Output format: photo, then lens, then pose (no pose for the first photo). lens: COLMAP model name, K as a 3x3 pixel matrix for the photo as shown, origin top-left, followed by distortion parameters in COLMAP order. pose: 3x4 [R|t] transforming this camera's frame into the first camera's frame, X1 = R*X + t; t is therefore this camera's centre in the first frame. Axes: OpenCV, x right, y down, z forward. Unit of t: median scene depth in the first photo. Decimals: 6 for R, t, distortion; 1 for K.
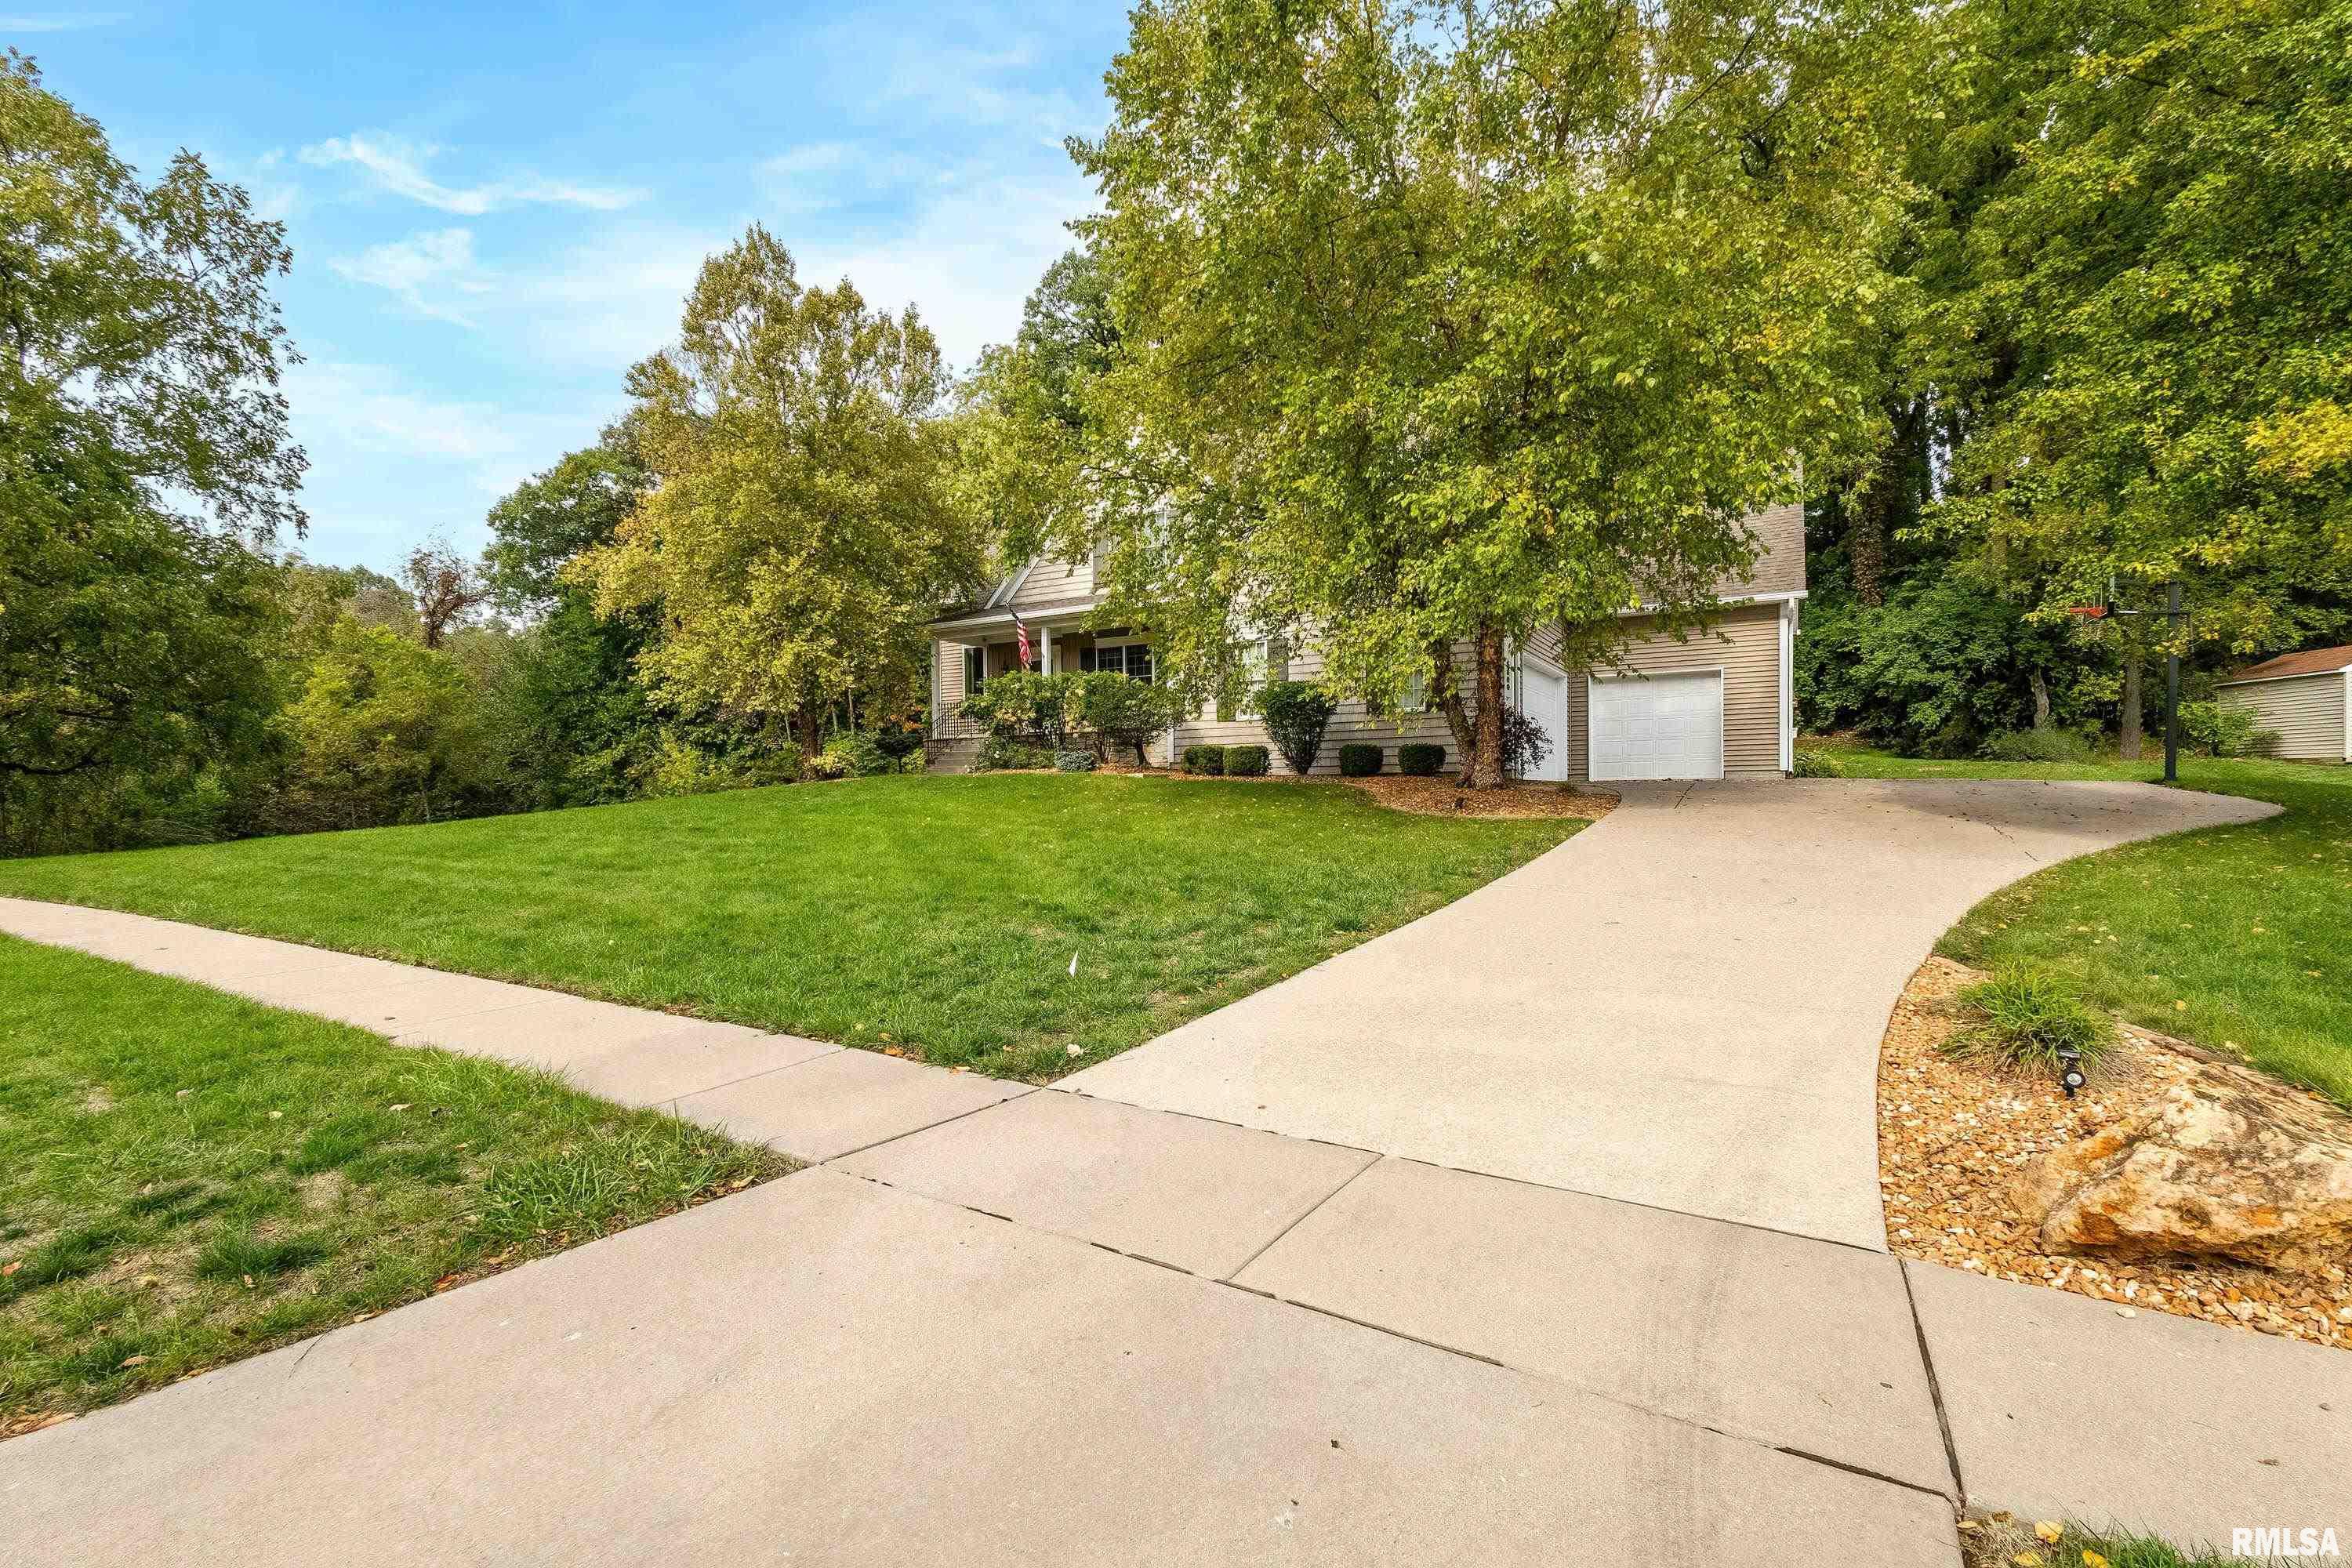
lens RADIAL K [[1091.0, 0, 1165.8], [0, 1091.0, 786.9], [0, 0, 1]] dist [0.006343, -0.000681]
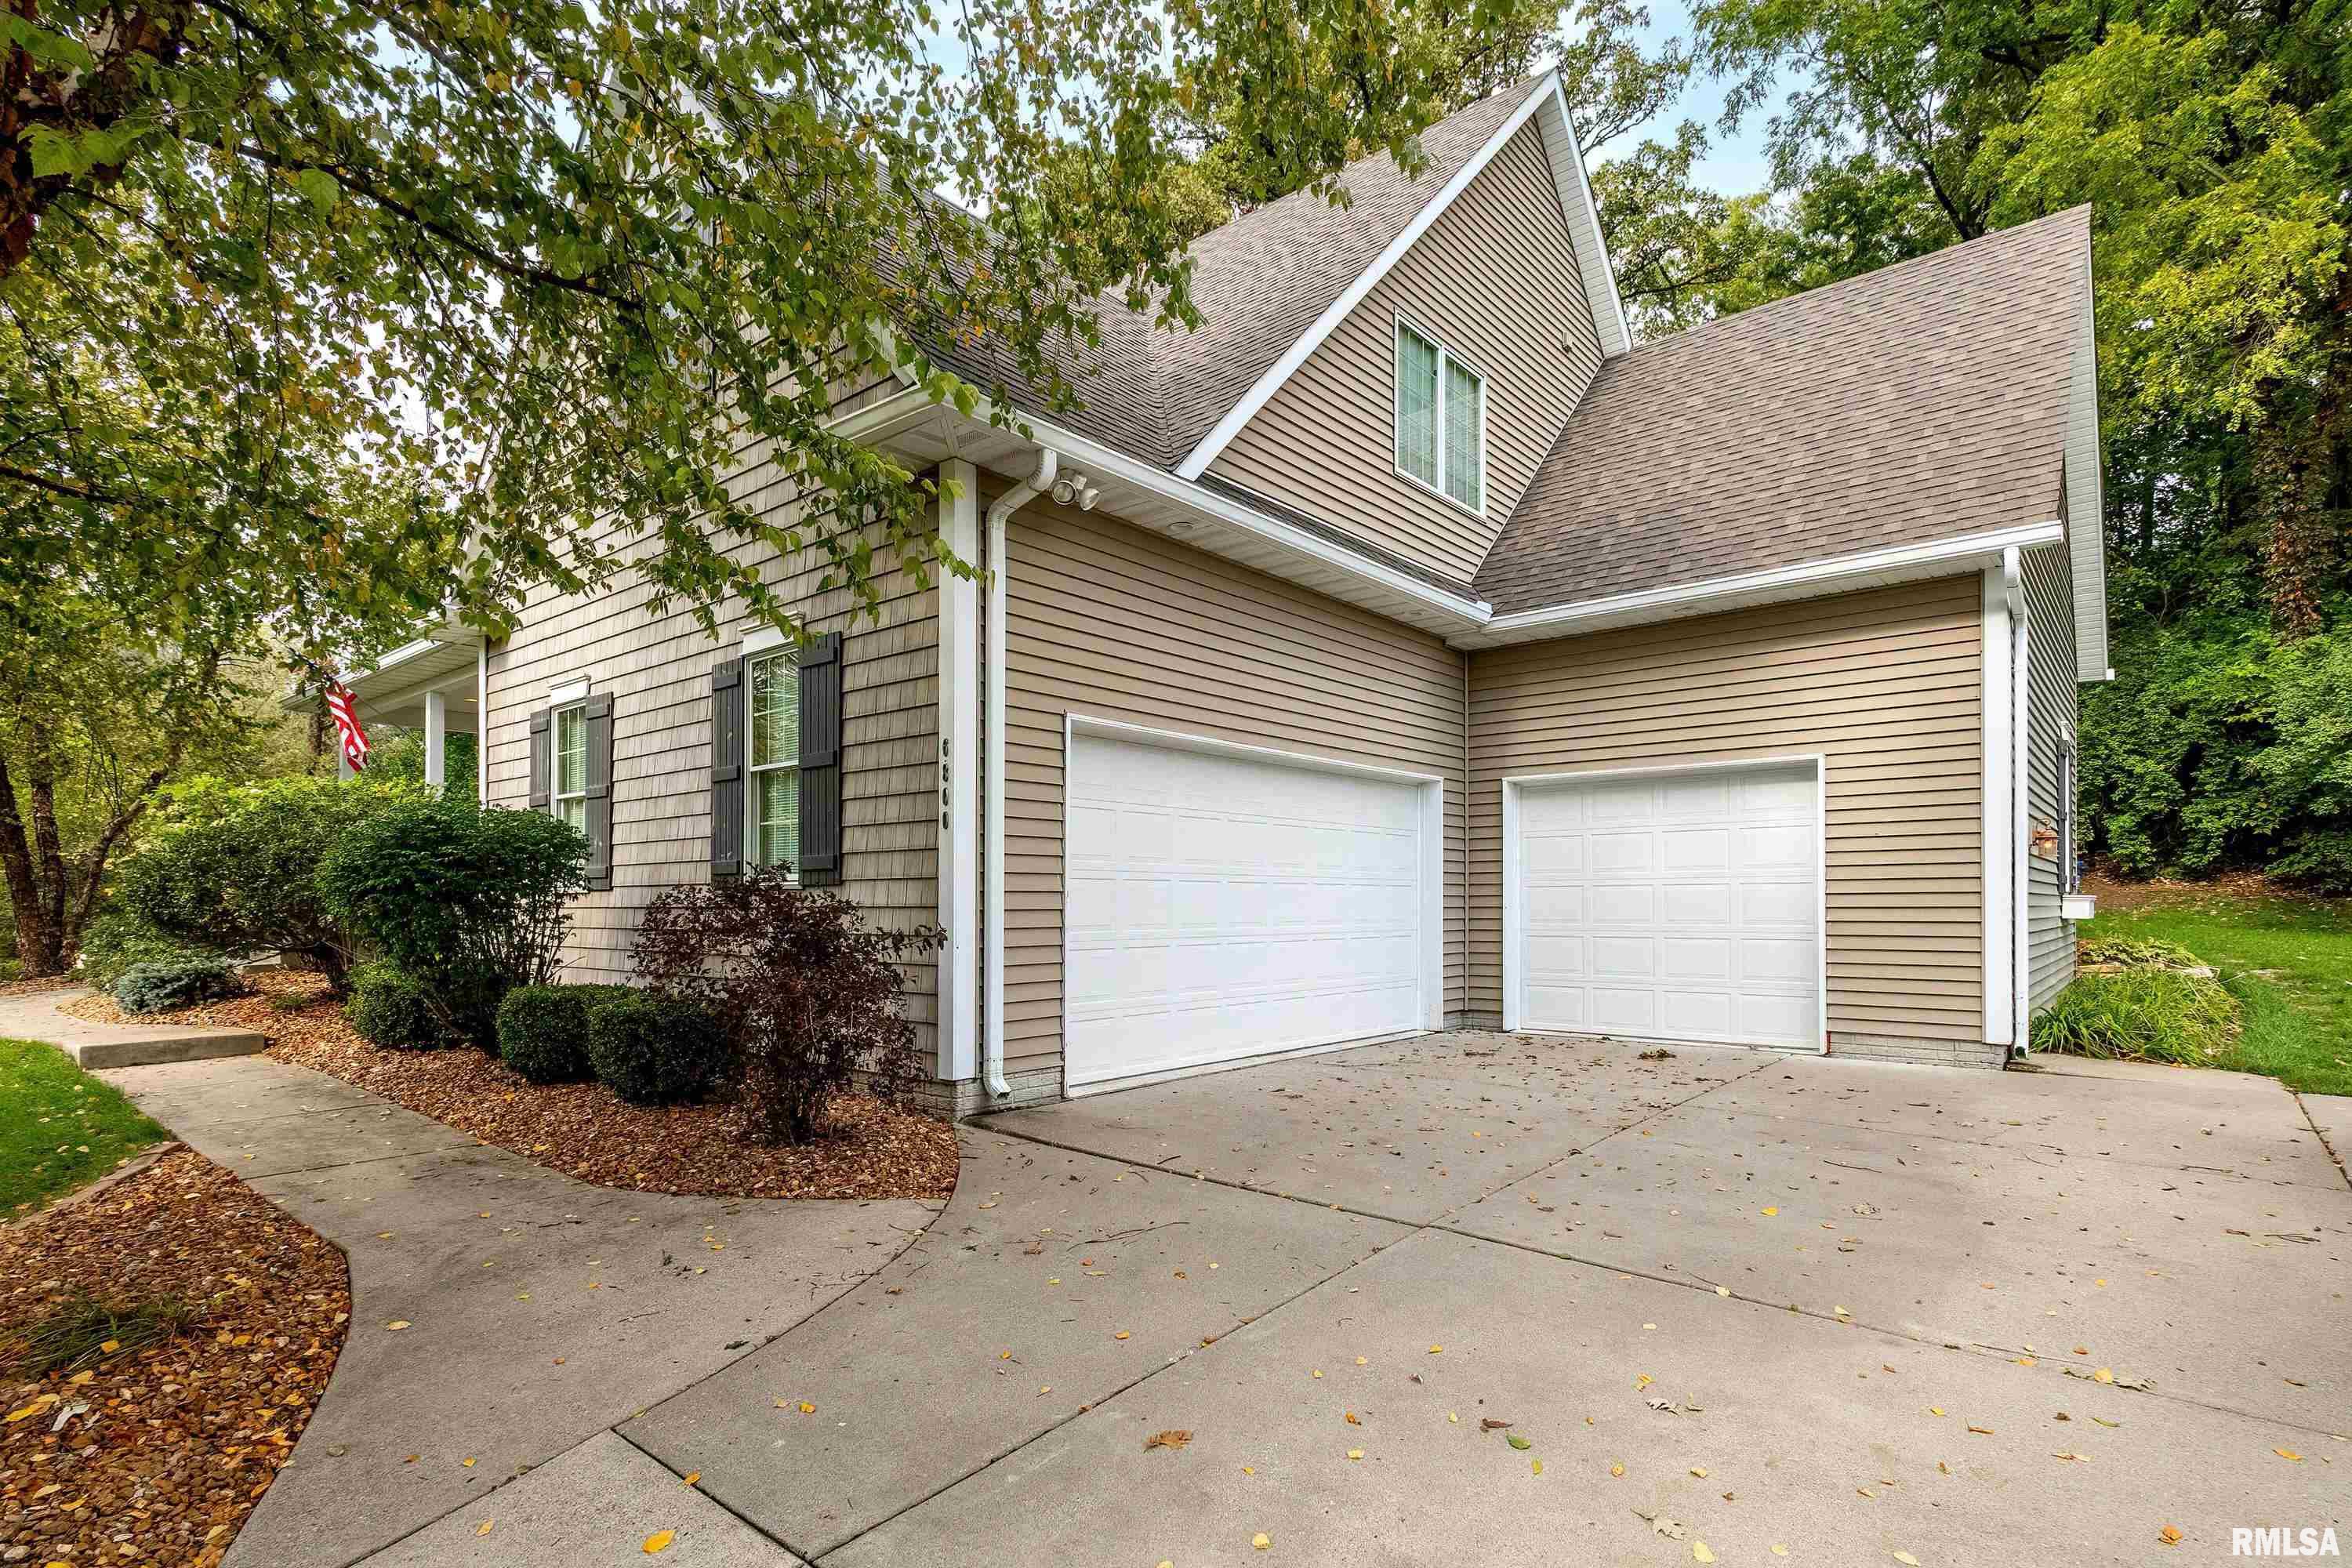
lens RADIAL K [[1171.7, 0, 1166.1], [0, 1171.7, 861.1], [0, 0, 1]] dist [-0.006109, -0.001261]
pose [[0.978449, 0.010252, -0.206234, 0.249951], [-0.015190, 0.999634, -0.022375, -0.040077], [0.205929, 0.025025, 0.978247, 0.378381]]
